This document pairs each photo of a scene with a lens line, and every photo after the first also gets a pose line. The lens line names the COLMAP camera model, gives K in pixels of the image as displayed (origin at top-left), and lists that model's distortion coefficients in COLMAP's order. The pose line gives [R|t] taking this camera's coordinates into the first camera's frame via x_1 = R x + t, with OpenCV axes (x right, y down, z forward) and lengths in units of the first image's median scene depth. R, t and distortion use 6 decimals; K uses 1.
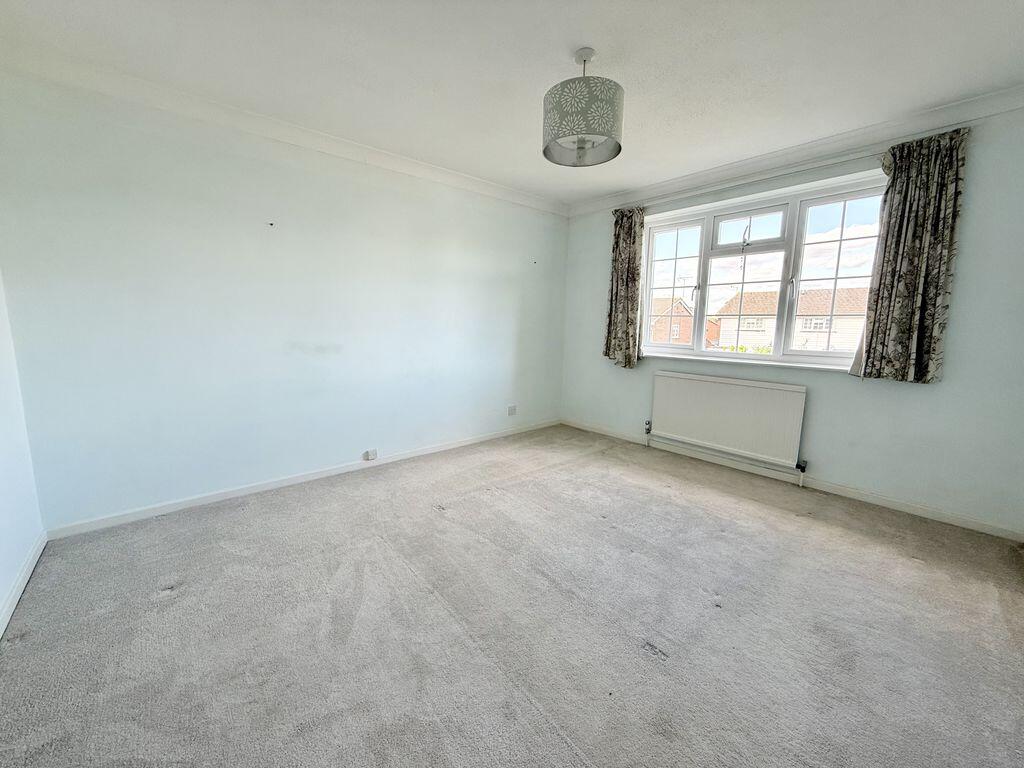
lens RADIAL K [[409.0, 0, 512.0], [0, 409.0, 384.0], [0, 0, 1]] dist [-0.001942, 0.000025]
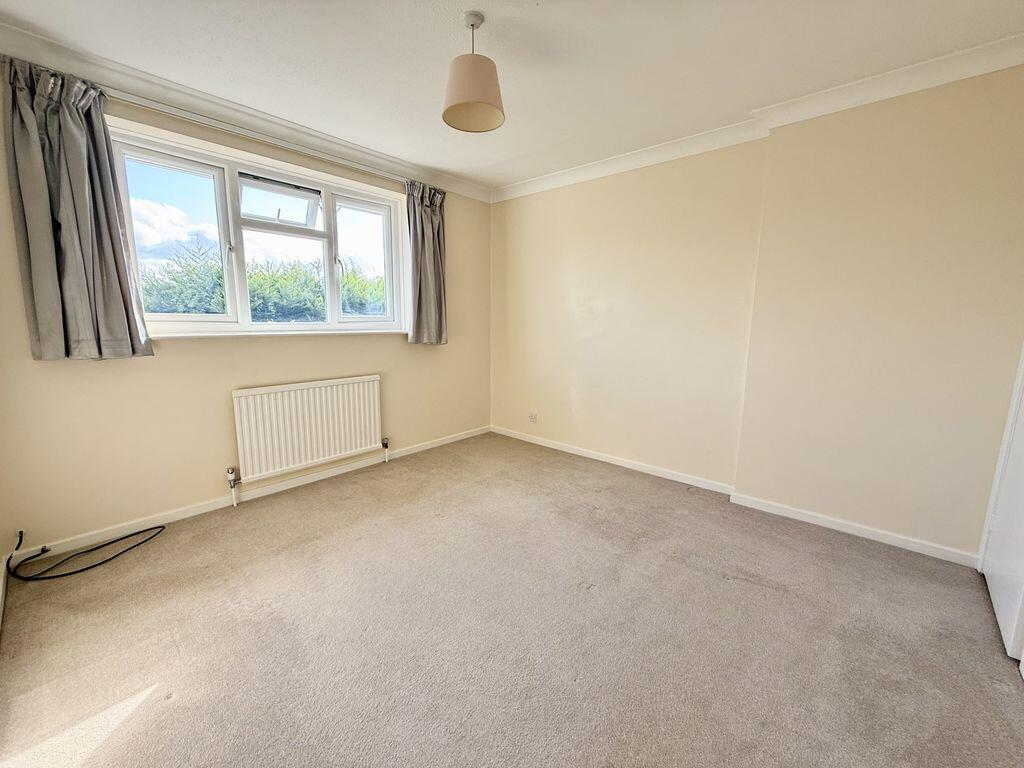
lens RADIAL K [[408.0, 0, 512.0], [0, 408.0, 384.0], [0, 0, 1]] dist [-0.001495, 0.000472]
pose [[-0.095399, -0.185904, 0.977926, -0.369299], [0.122183, 0.972791, 0.196847, -0.130020], [-0.987912, 0.138264, -0.070089, 0.655513]]
